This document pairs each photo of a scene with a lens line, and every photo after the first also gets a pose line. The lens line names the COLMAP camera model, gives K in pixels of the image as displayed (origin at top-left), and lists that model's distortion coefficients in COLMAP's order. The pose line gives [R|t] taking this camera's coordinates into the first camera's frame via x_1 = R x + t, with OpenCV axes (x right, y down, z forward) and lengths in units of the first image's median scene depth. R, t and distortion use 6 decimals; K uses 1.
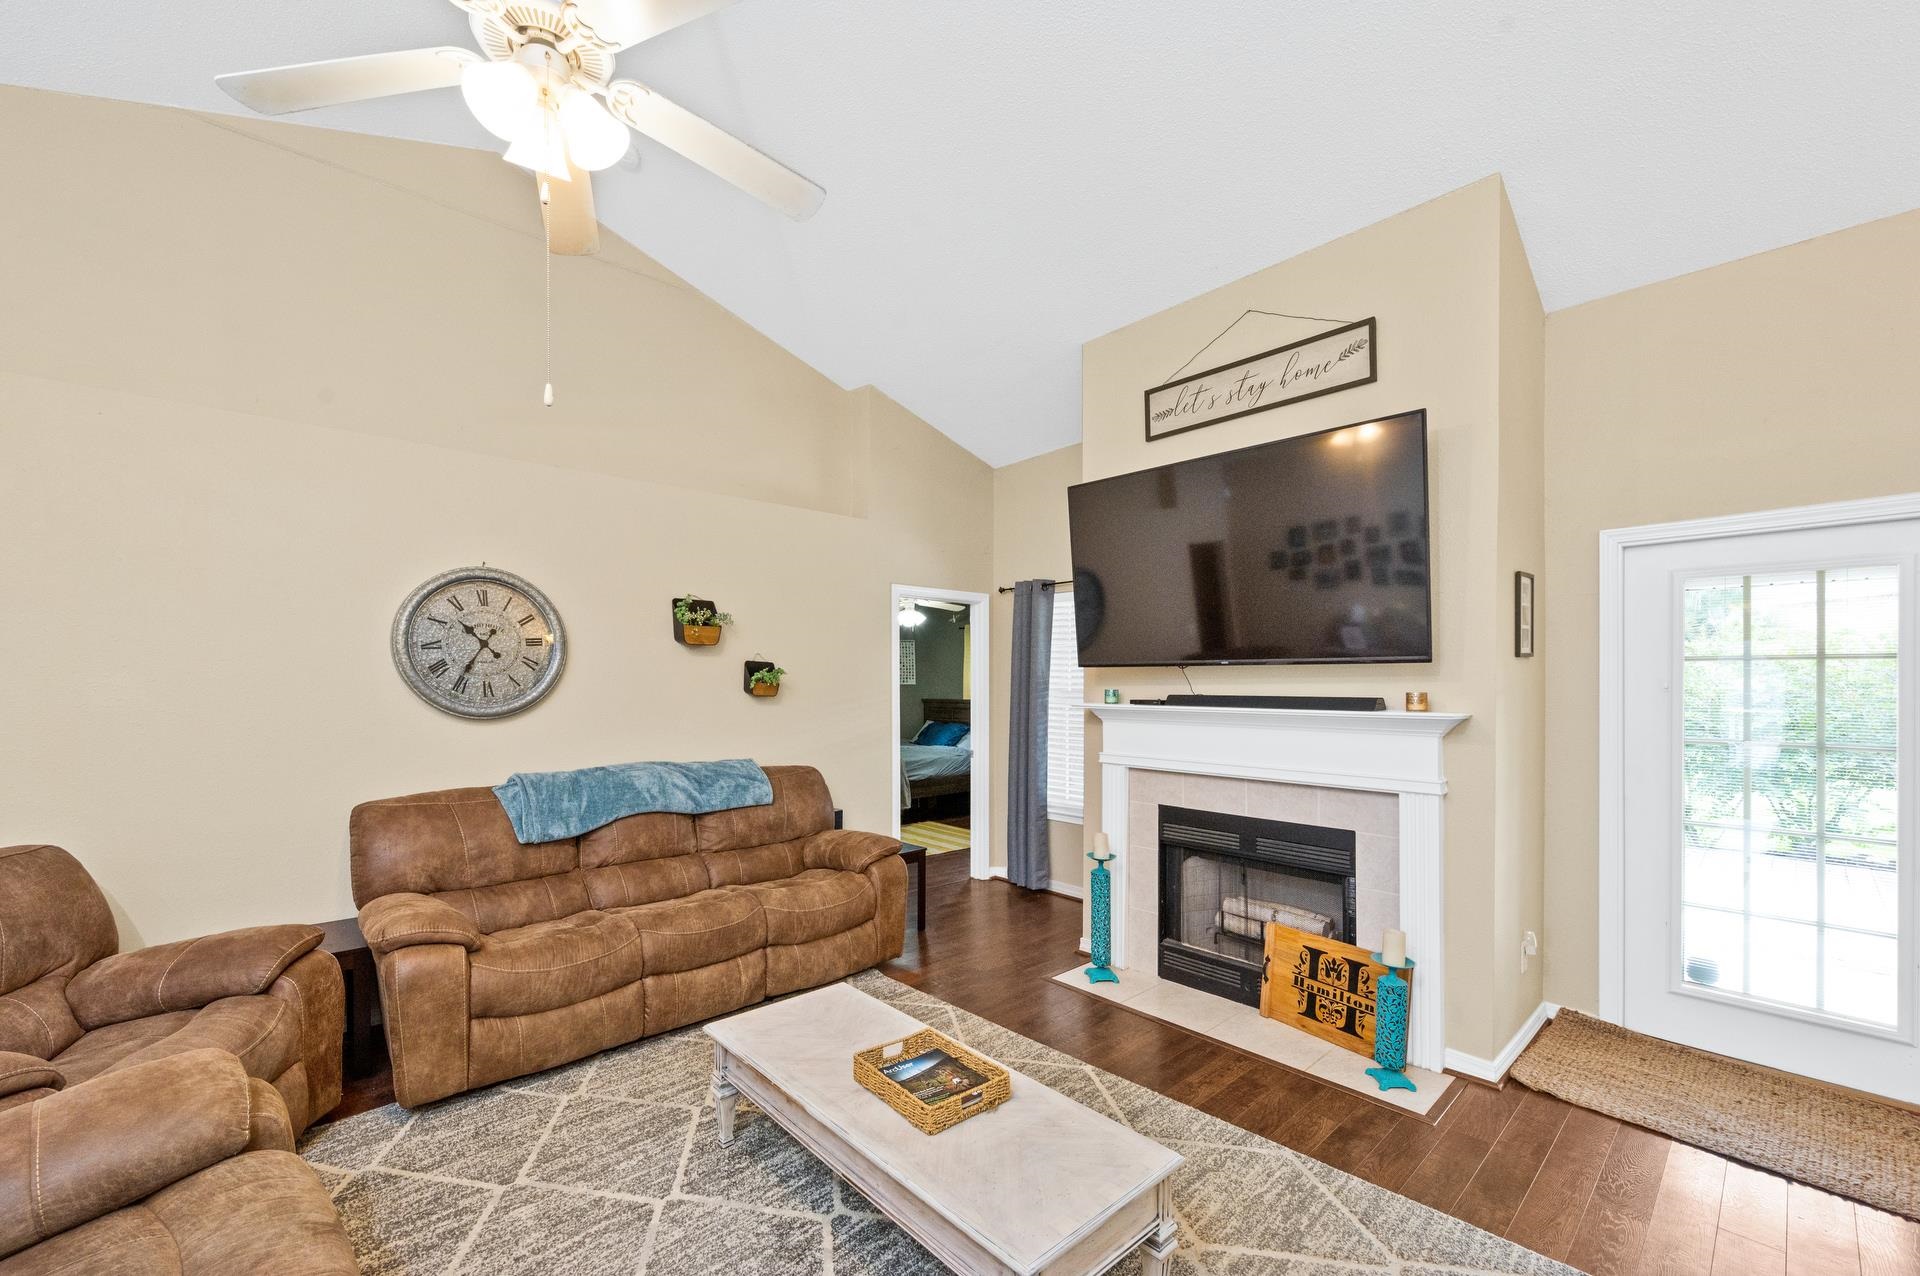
lens RADIAL K [[776.1, 0, 962.5], [0, 776.1, 689.9], [0, 0, 1]] dist [0.000507, -0.000051]
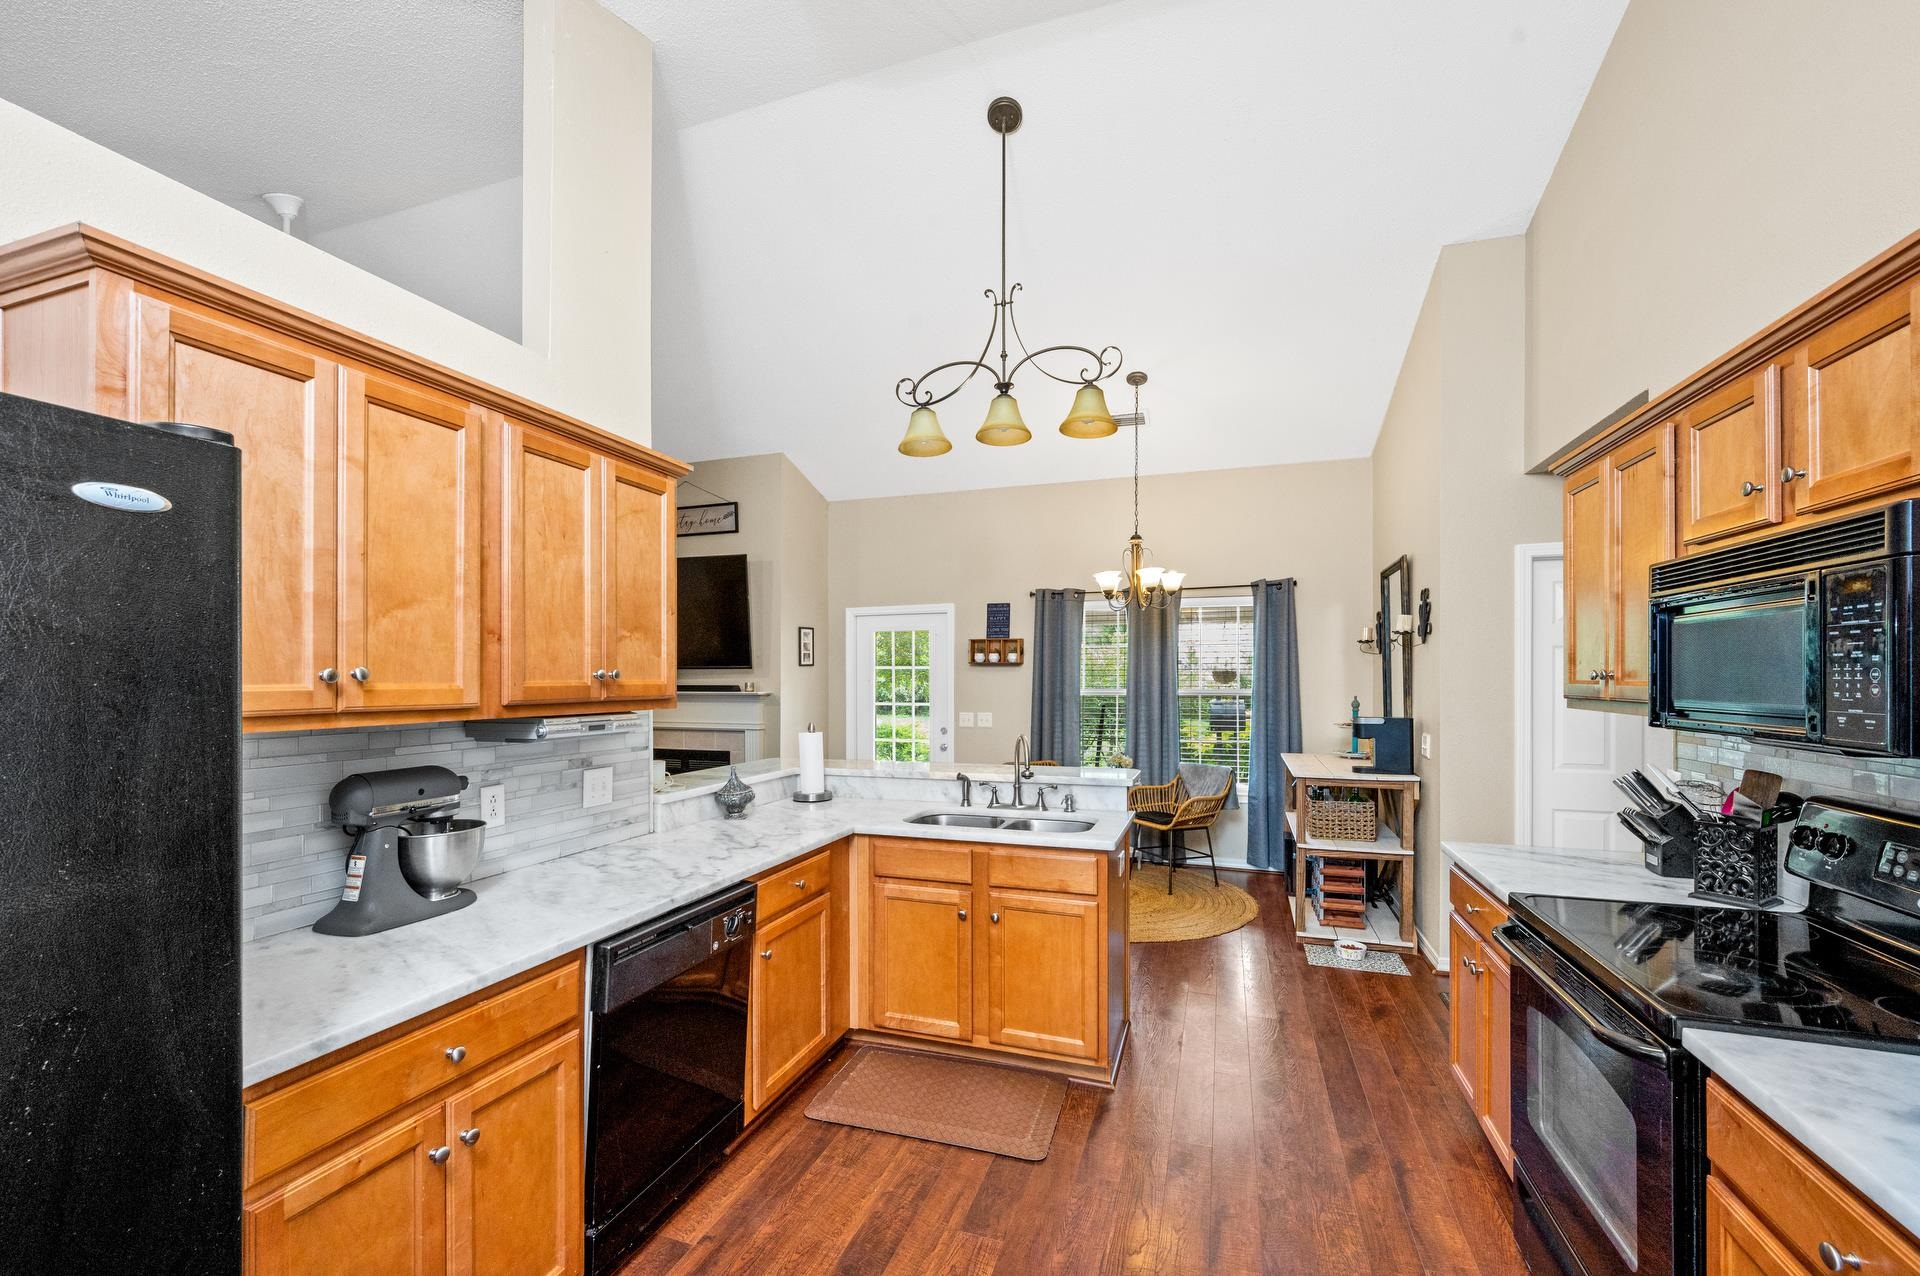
lens RADIAL K [[776.1, 0, 938.5], [0, 776.1, 678.7], [0, 0, 1]] dist [0.000507, -0.000051]
pose [[0.890274, -0.006309, 0.455382, 0.059266], [0.008669, 0.999958, -0.003094, 0.002778], [-0.455343, 0.006702, 0.890291, -1.018666]]
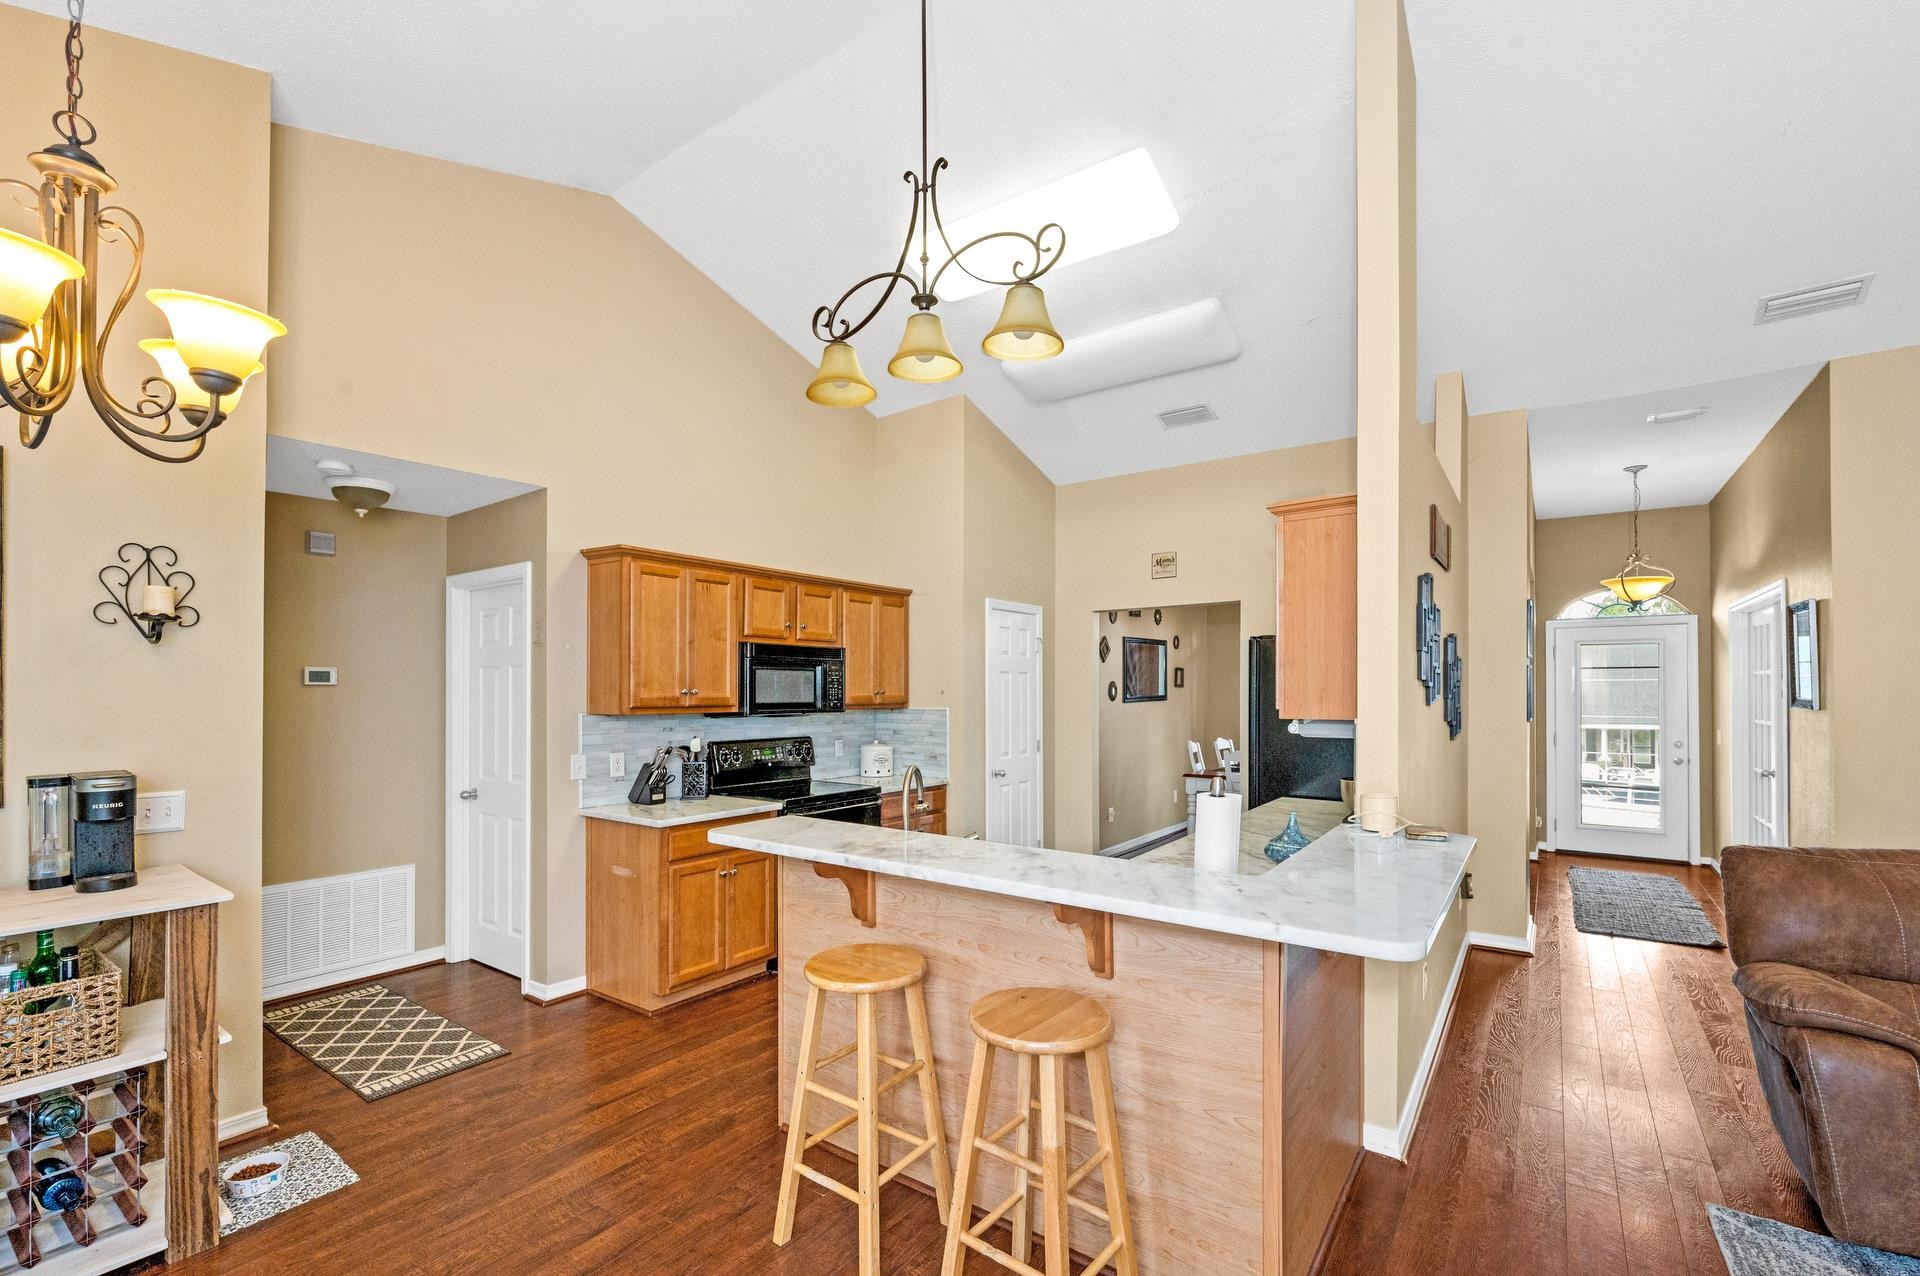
lens RADIAL K [[827.9, 0, 956.5], [0, 827.9, 679.2], [0, 0, 1]] dist [-0.001305, -0.000244]
pose [[-0.981009, -0.004600, -0.193907, 0.734496], [-0.003021, 0.999960, -0.008441, -0.010373], [0.193938, -0.007695, -0.980984, 0.632982]]
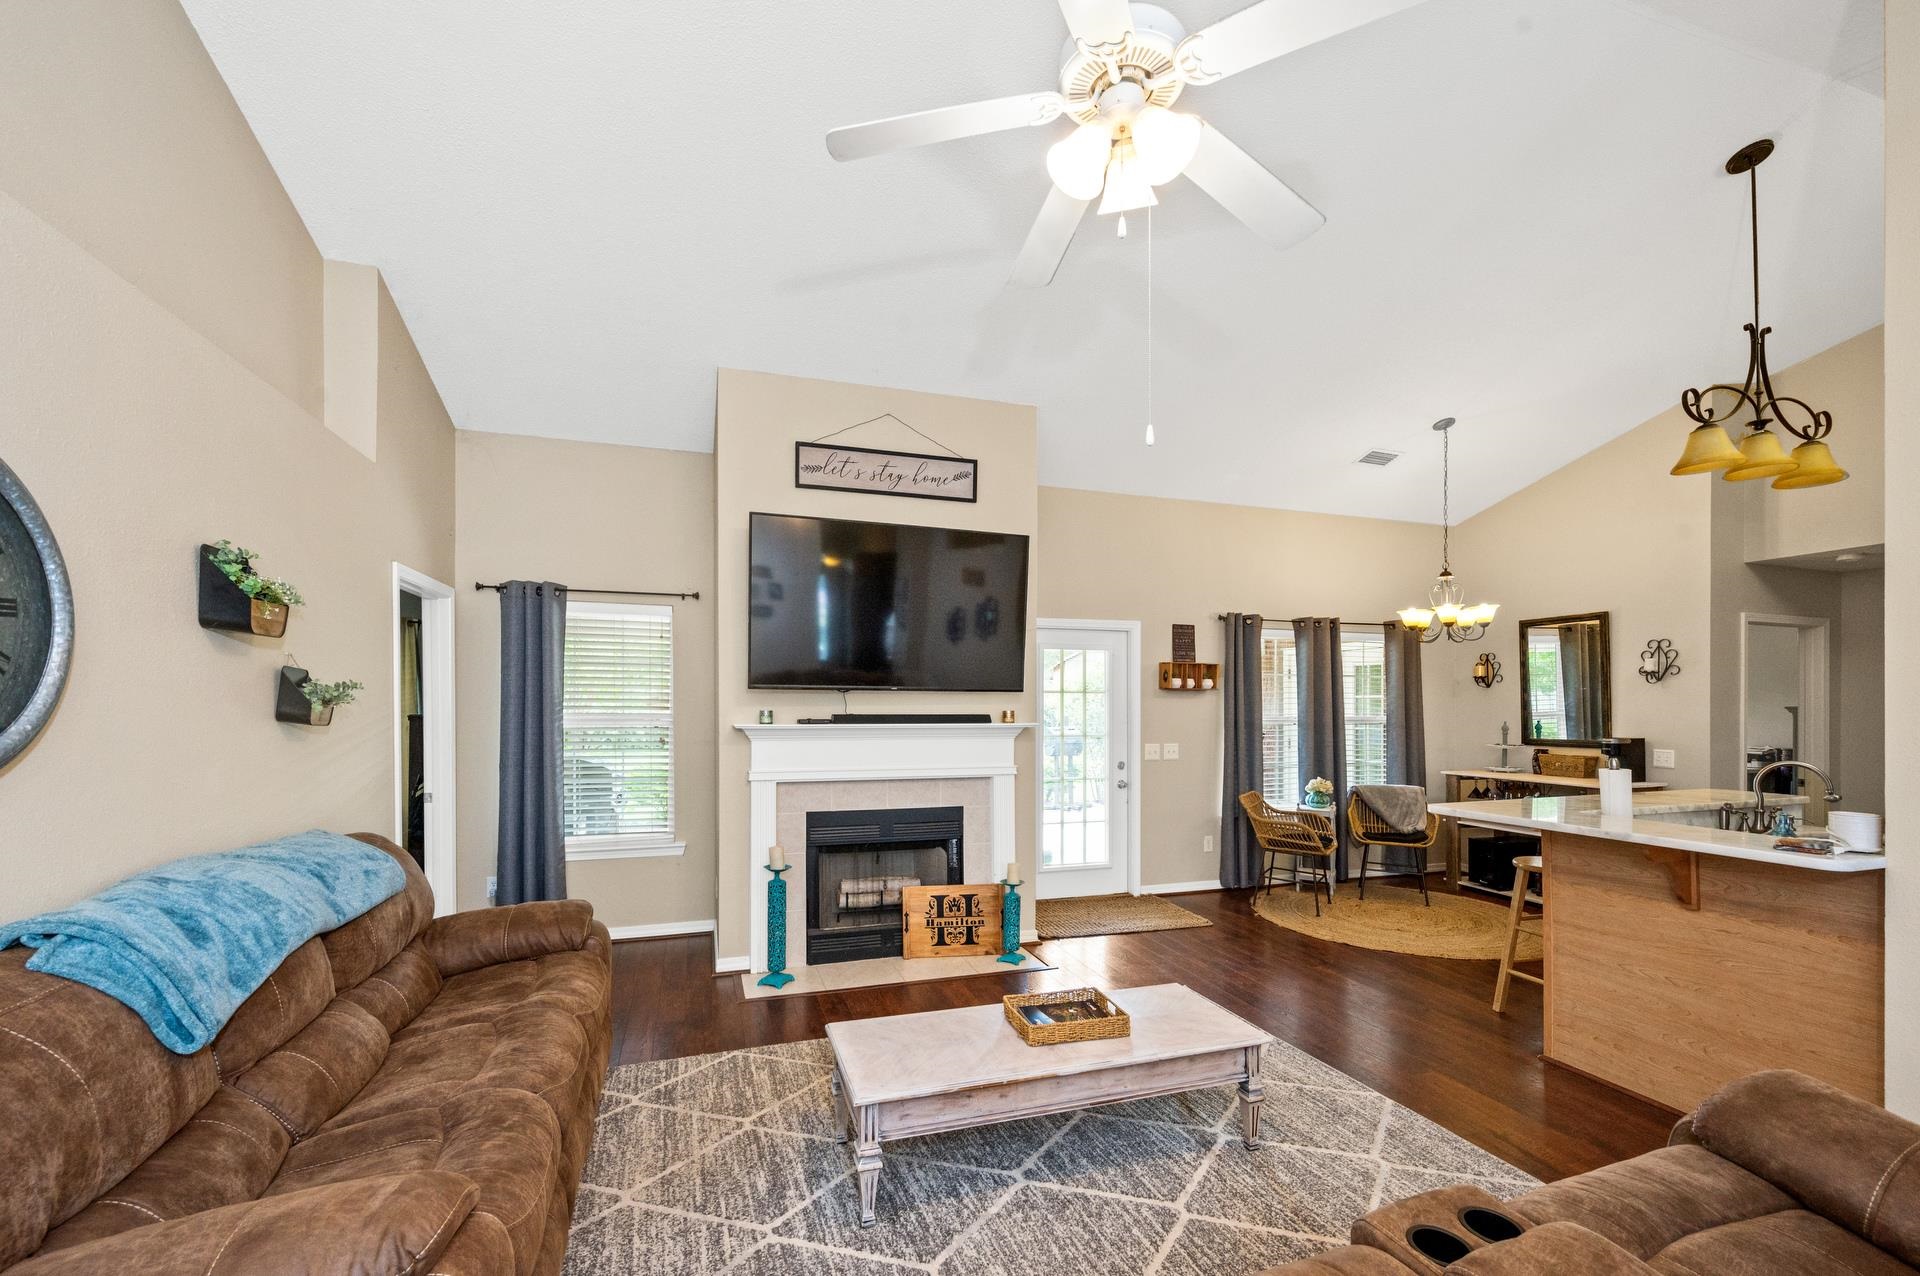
lens RADIAL K [[776.1, 0, 945.2], [0, 776.1, 702.7], [0, 0, 1]] dist [0.000507, -0.000051]
pose [[0.430594, -0.002051, 0.902543, -0.790671], [0.003363, 0.999994, 0.000669, -0.013356], [-0.902539, 0.002747, 0.430599, 0.386593]]
